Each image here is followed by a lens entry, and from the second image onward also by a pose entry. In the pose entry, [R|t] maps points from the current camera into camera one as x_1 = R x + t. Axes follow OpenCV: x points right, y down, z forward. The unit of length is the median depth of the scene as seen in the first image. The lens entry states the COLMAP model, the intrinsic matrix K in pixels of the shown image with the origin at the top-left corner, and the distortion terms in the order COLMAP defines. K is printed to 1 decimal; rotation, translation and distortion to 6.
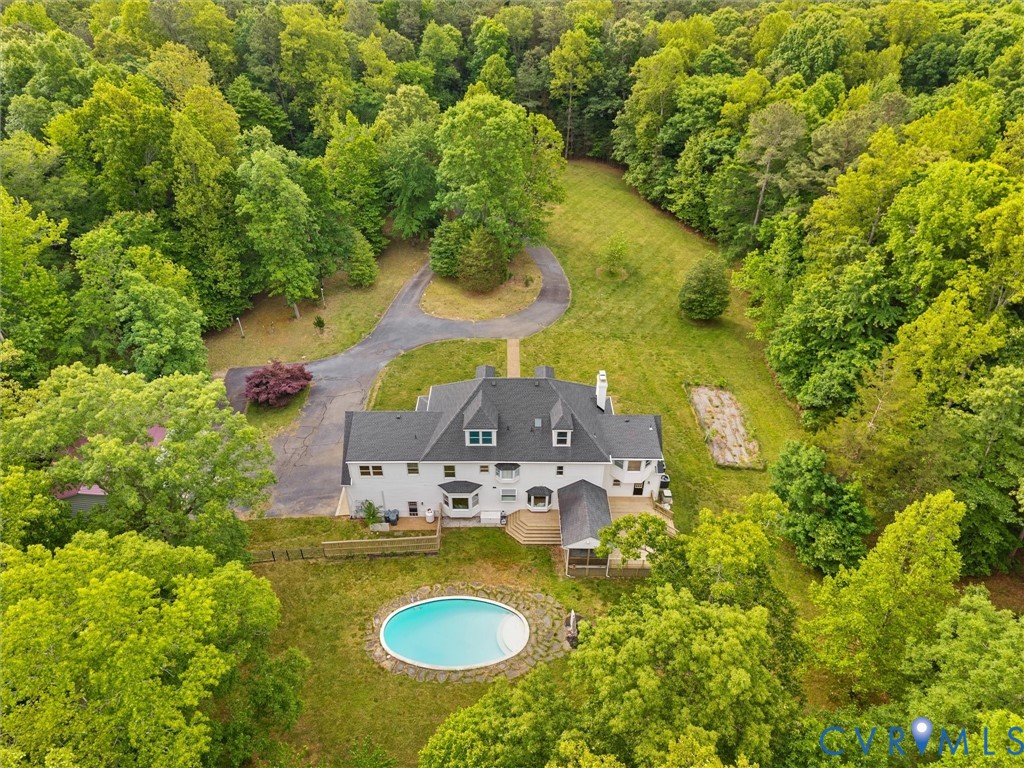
lens RADIAL K [[680.4, 0, 512.0], [0, 680.4, 384.0], [0, 0, 1]] dist [0.038486, -0.002858]
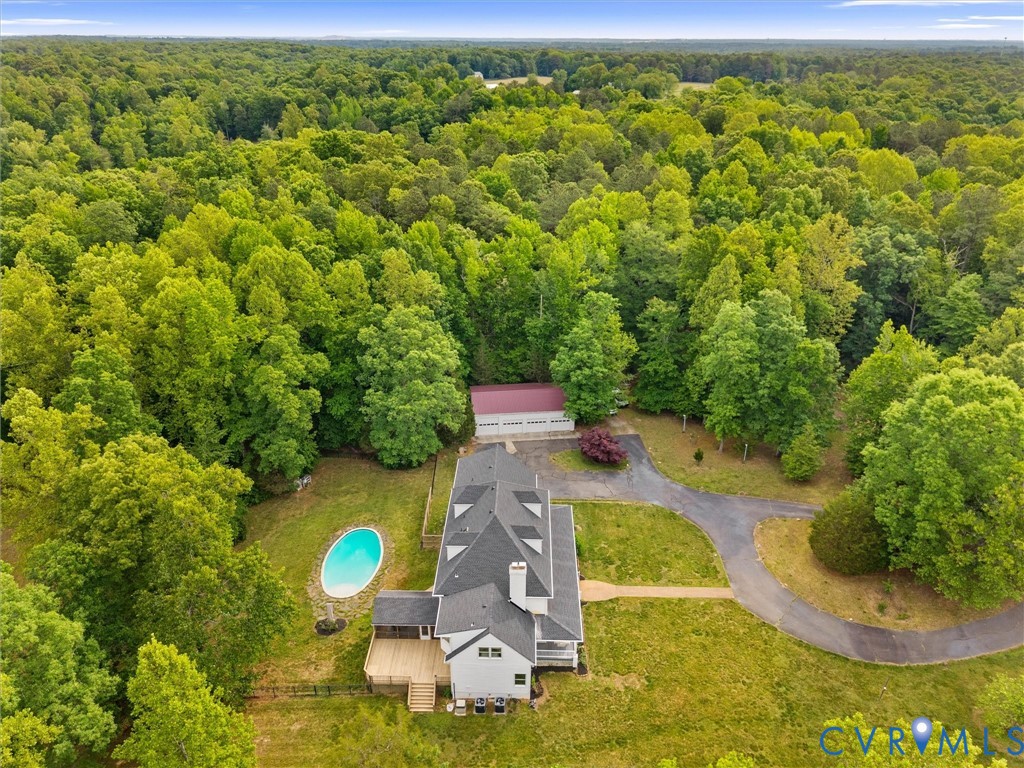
lens RADIAL K [[680.4, 0, 512.0], [0, 680.4, 384.0], [0, 0, 1]] dist [0.038486, -0.002858]
pose [[-0.013489, 0.450590, -0.892629, 0.888487], [-0.597744, 0.712004, 0.368445, -0.551608], [0.801573, 0.538534, 0.259734, 0.601303]]
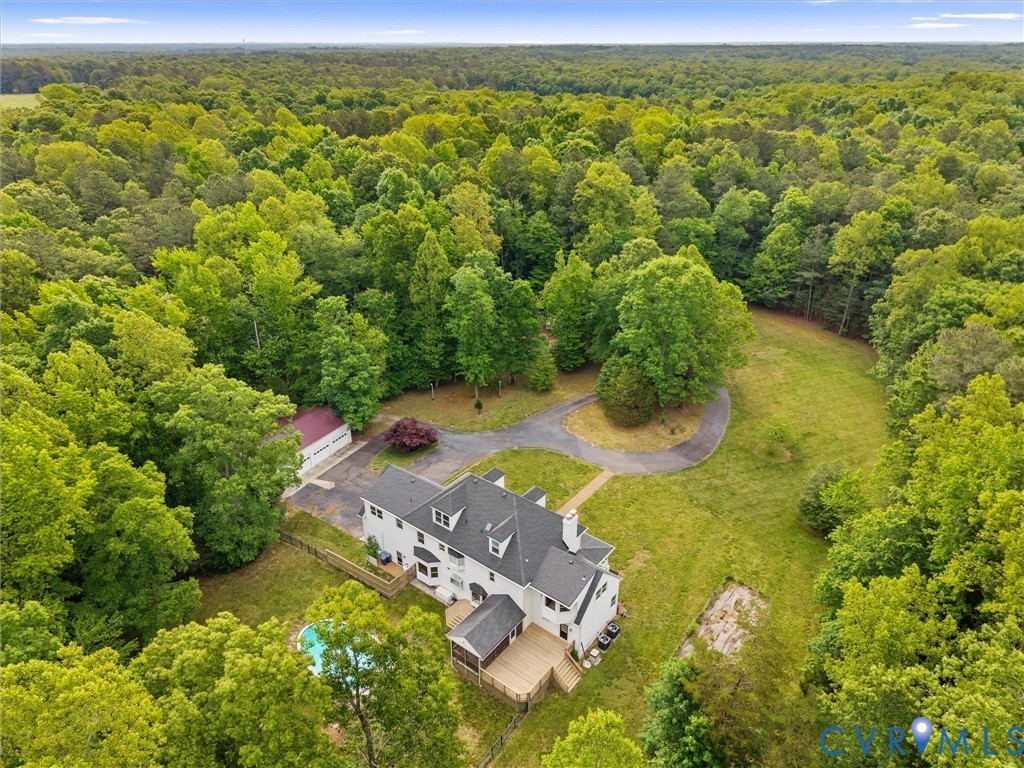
lens RADIAL K [[680.4, 0, 512.0], [0, 680.4, 384.0], [0, 0, 1]] dist [0.038486, -0.002858]
pose [[0.790807, 0.274183, -0.547218, 0.589069], [-0.362756, 0.930064, -0.058226, -0.106802], [0.492983, 0.244552, 0.834962, 0.009506]]
